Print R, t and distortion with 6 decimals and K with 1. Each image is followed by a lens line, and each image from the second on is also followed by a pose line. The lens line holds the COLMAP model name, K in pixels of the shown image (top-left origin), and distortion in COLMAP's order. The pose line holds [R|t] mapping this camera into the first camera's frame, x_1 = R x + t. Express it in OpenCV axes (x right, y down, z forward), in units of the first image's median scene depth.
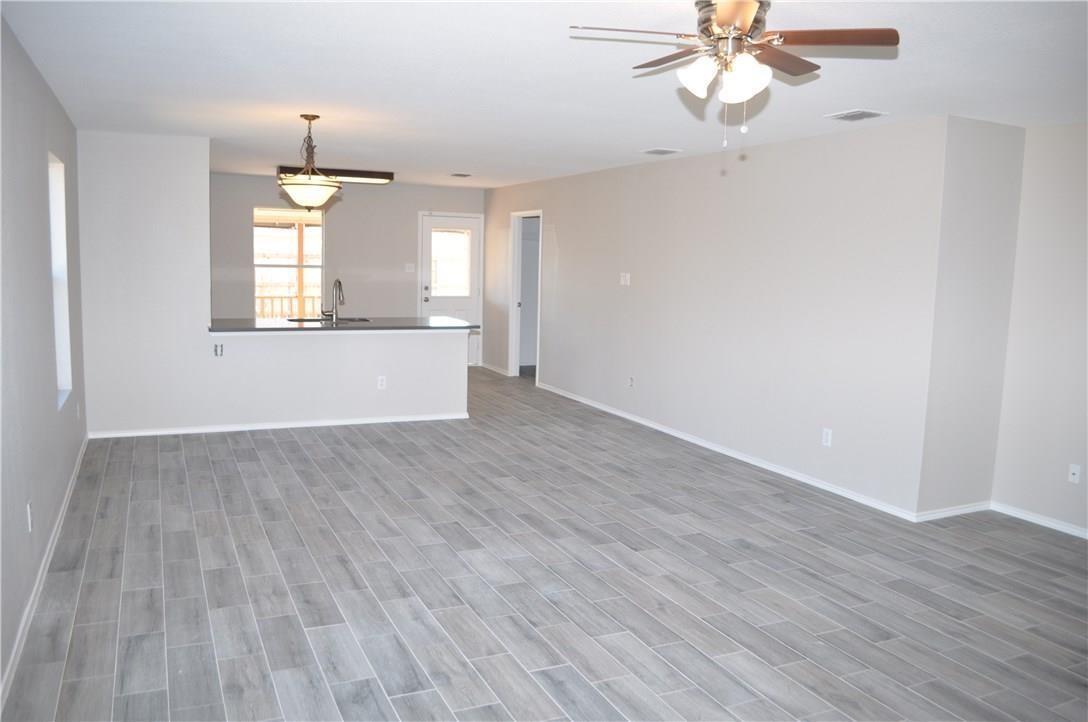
lens RADIAL K [[858.9, 0, 556.4], [0, 858.9, 366.6], [0, 0, 1]] dist [-0.081503, 0.013658]
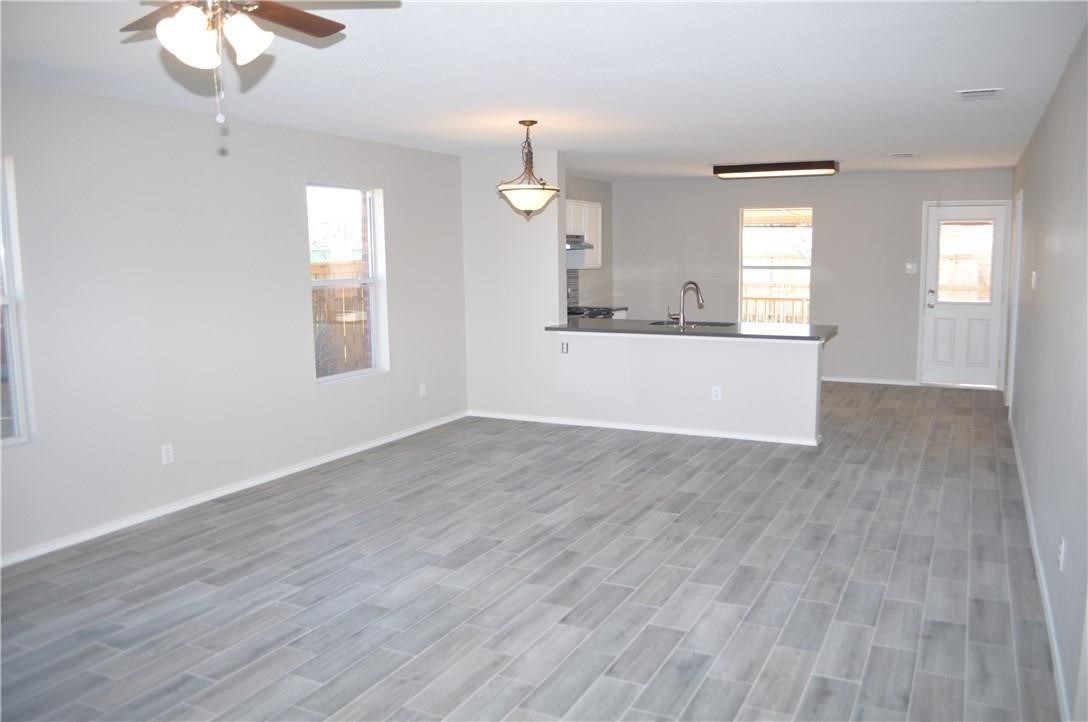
lens RADIAL K [[858.9, 0, 556.4], [0, 858.9, 366.6], [0, 0, 1]] dist [-0.081503, 0.013658]
pose [[0.625268, 0.069382, -0.777320, 0.584209], [-0.071818, 0.996929, 0.031214, -0.038519], [0.777098, 0.036308, 0.628331, 0.416556]]
